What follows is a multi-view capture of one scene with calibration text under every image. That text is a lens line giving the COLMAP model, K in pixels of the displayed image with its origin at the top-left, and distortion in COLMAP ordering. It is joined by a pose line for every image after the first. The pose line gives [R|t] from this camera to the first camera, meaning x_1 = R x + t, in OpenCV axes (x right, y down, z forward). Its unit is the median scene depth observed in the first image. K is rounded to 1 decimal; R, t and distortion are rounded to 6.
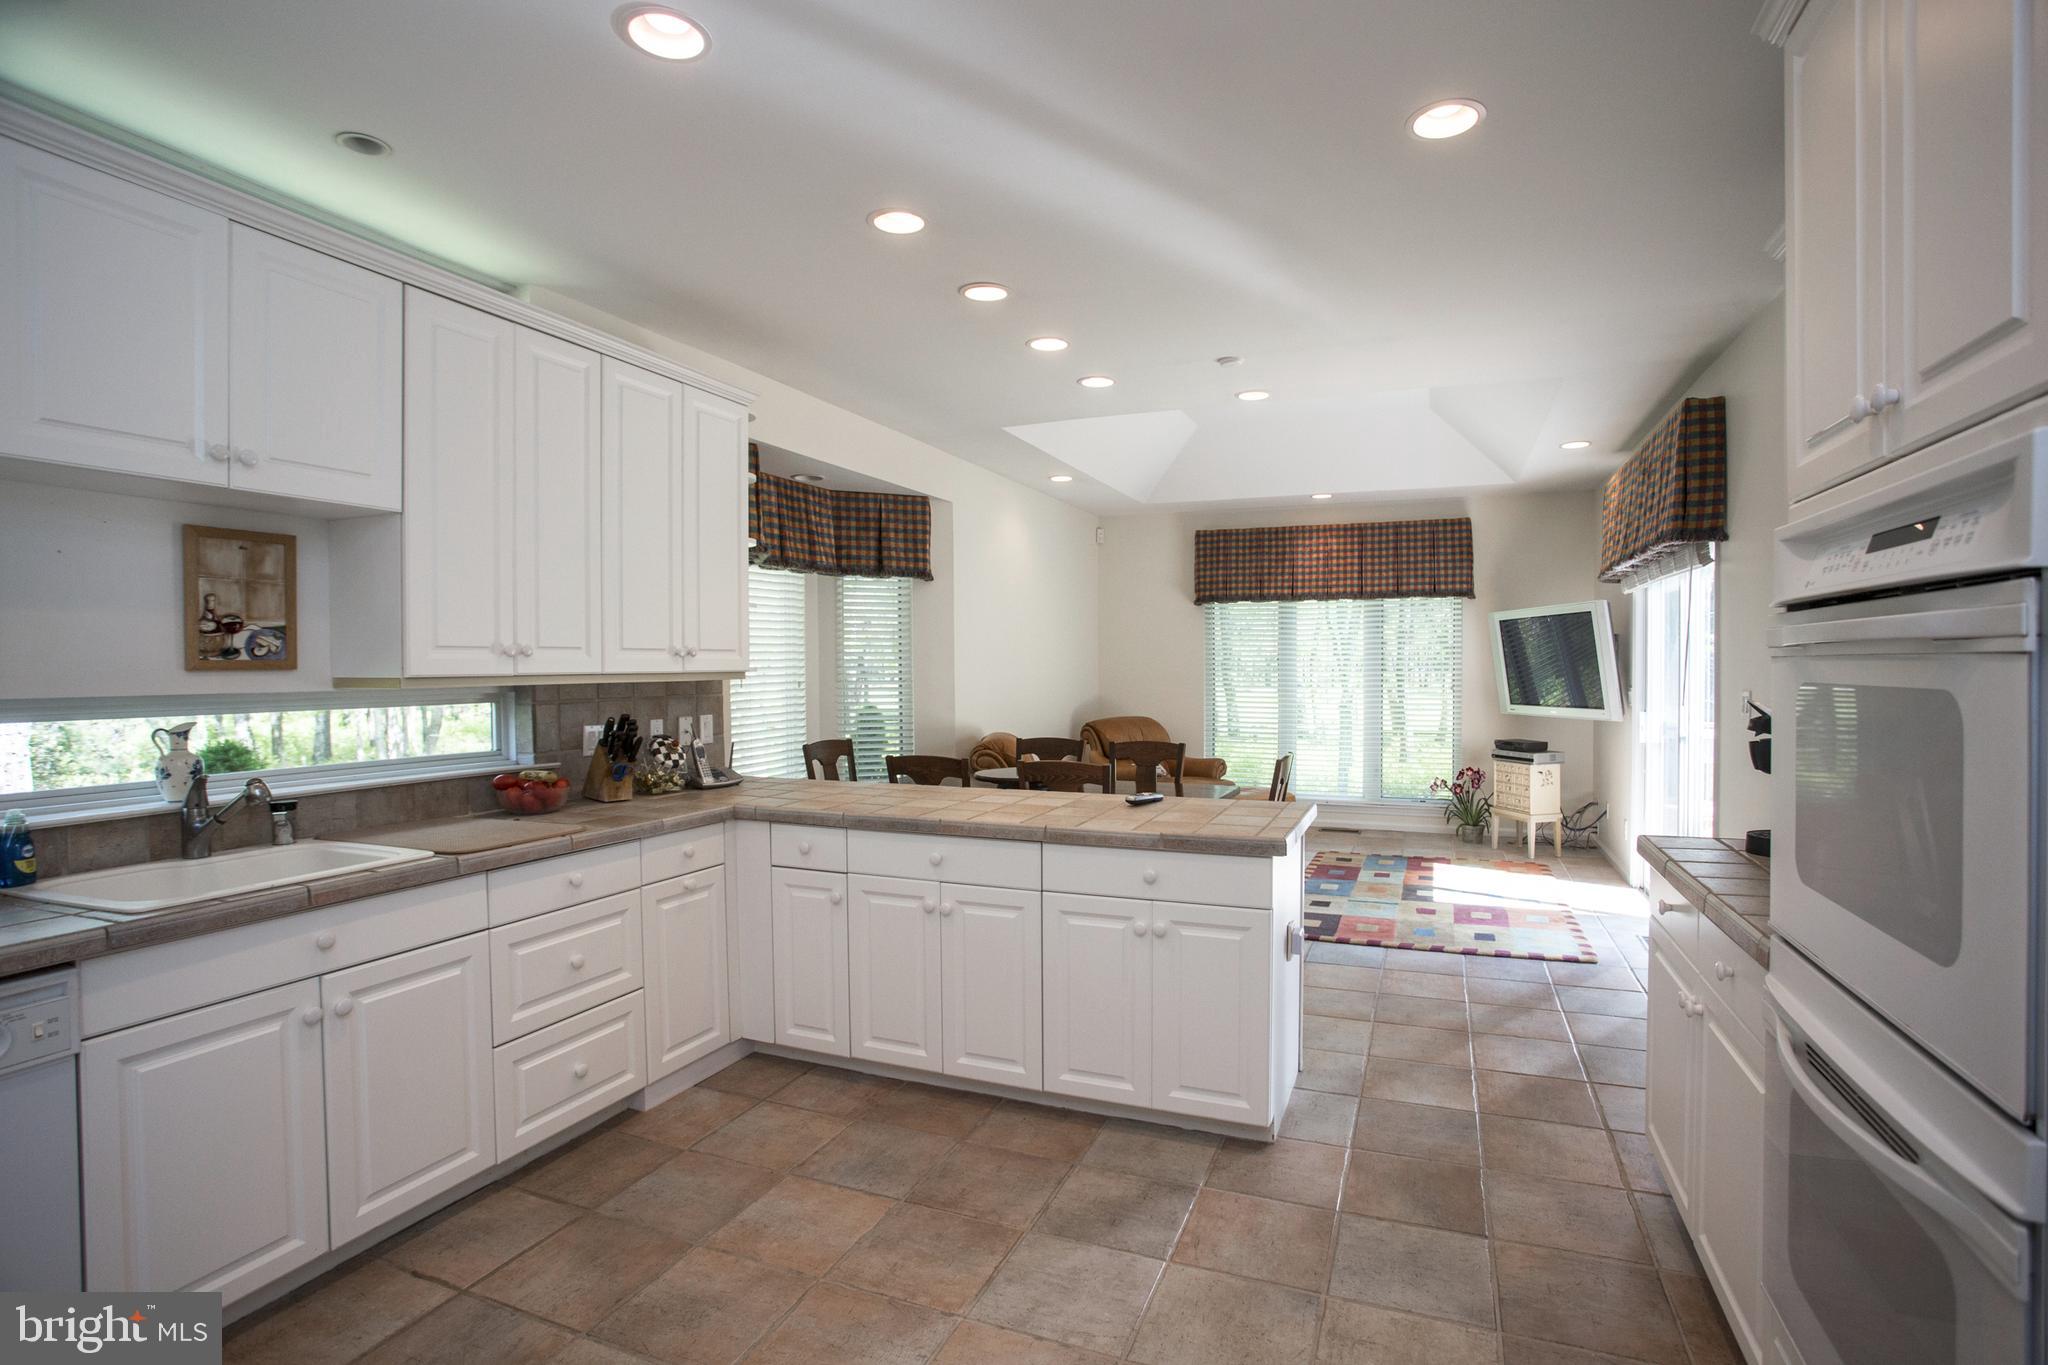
lens RADIAL K [[1002.1, 0, 1039.2], [0, 1002.1, 673.7], [0, 0, 1]] dist [-0.018652, 0.001090]
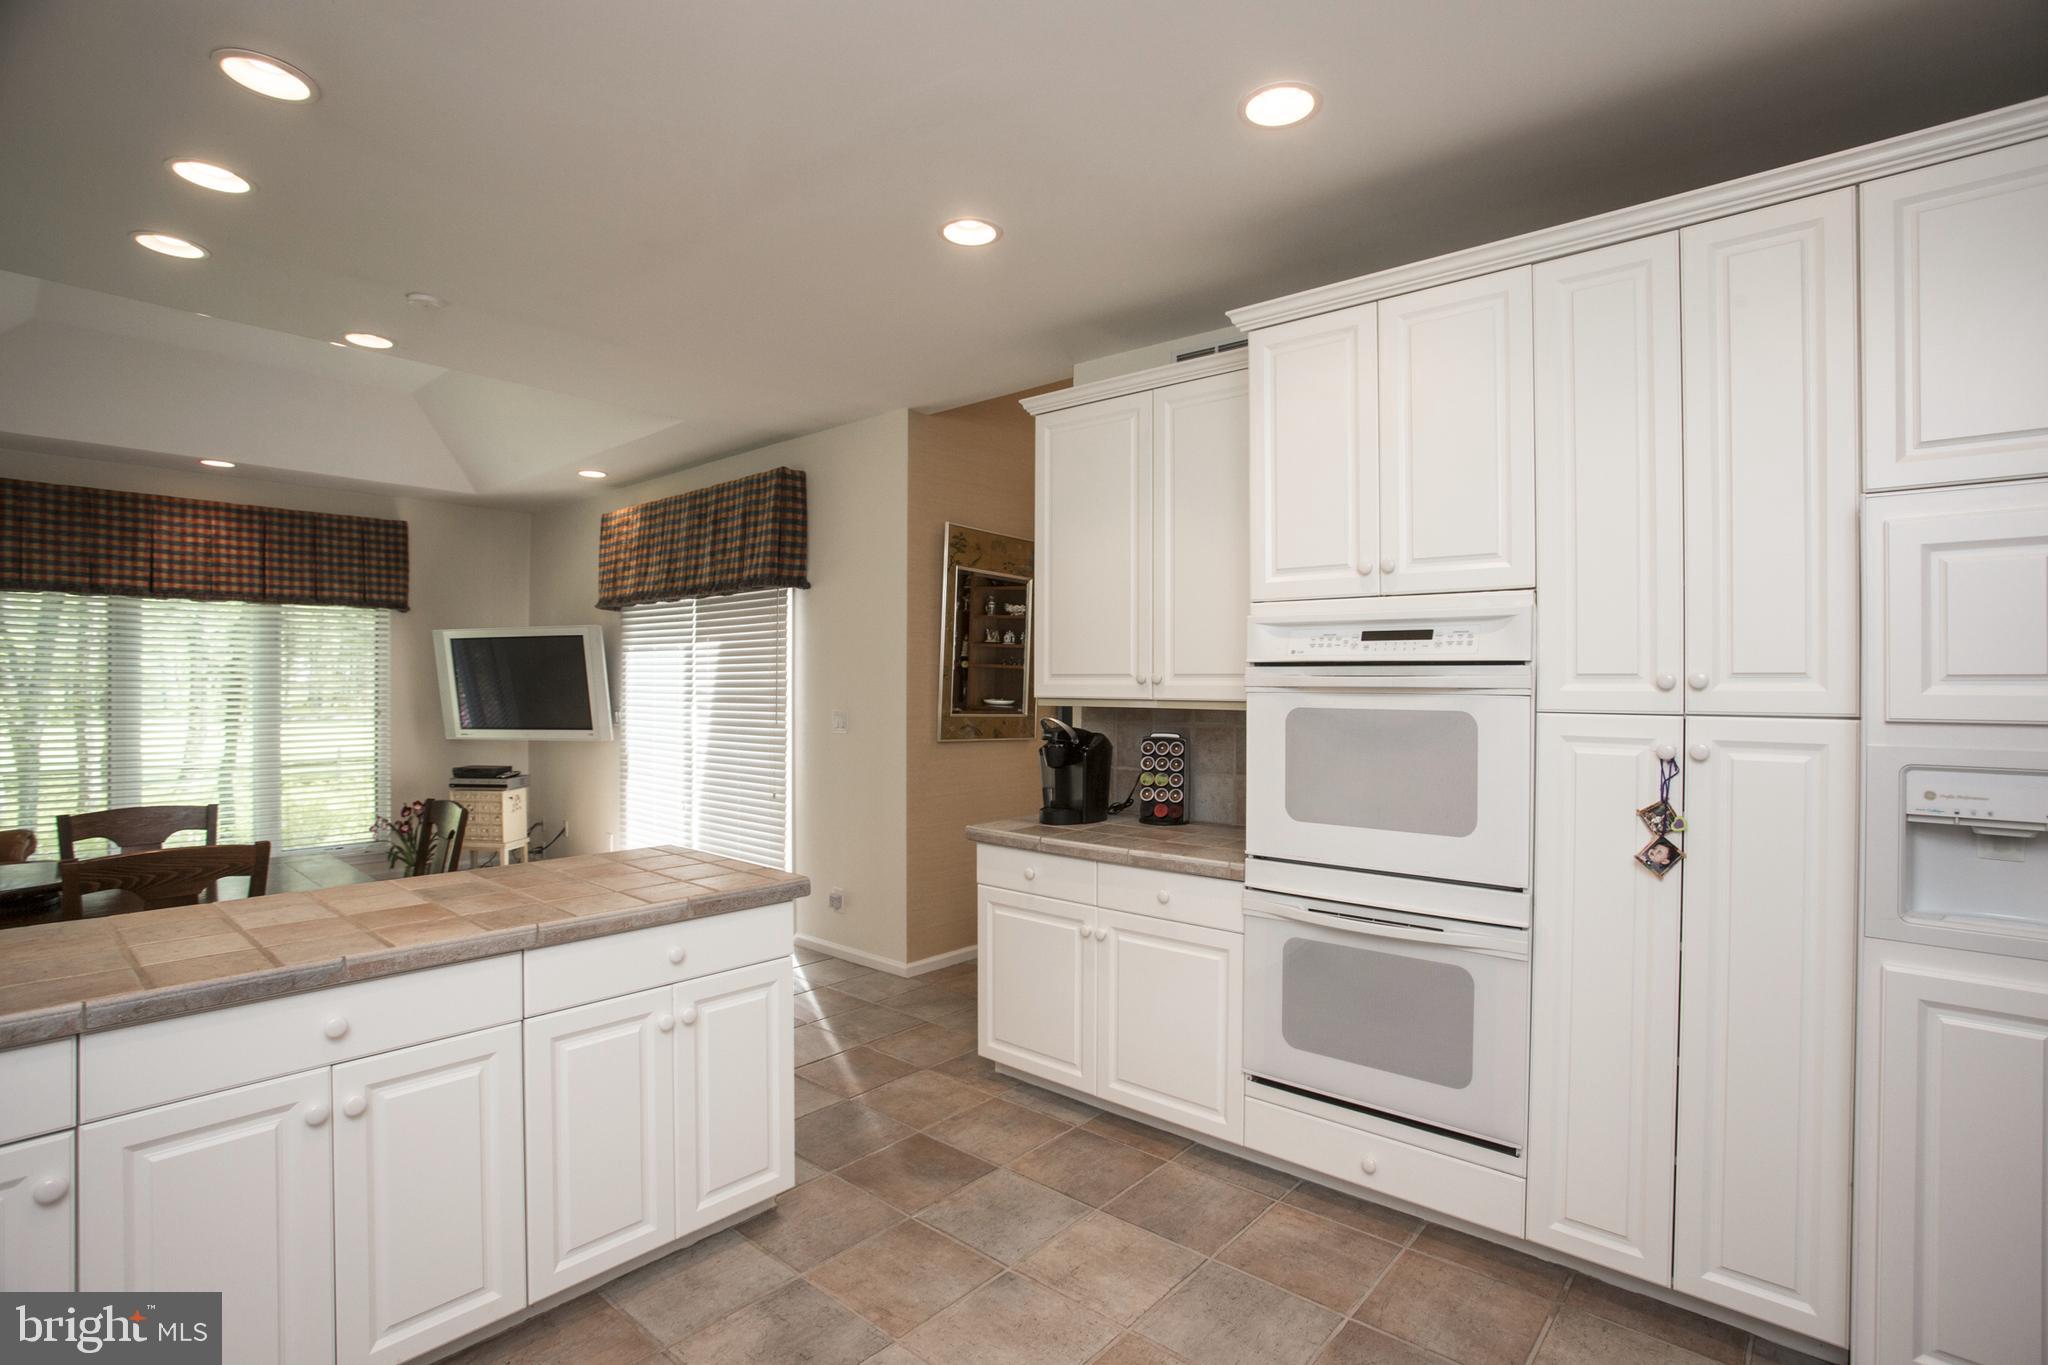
lens RADIAL K [[1002.1, 0, 1028.8], [0, 1002.1, 686.6], [0, 0, 1]] dist [-0.018652, 0.001090]
pose [[0.337562, -0.002177, 0.941301, -0.216682], [0.006065, 0.999982, 0.000138, -0.005675], [-0.941284, 0.005663, 0.337569, 0.177045]]
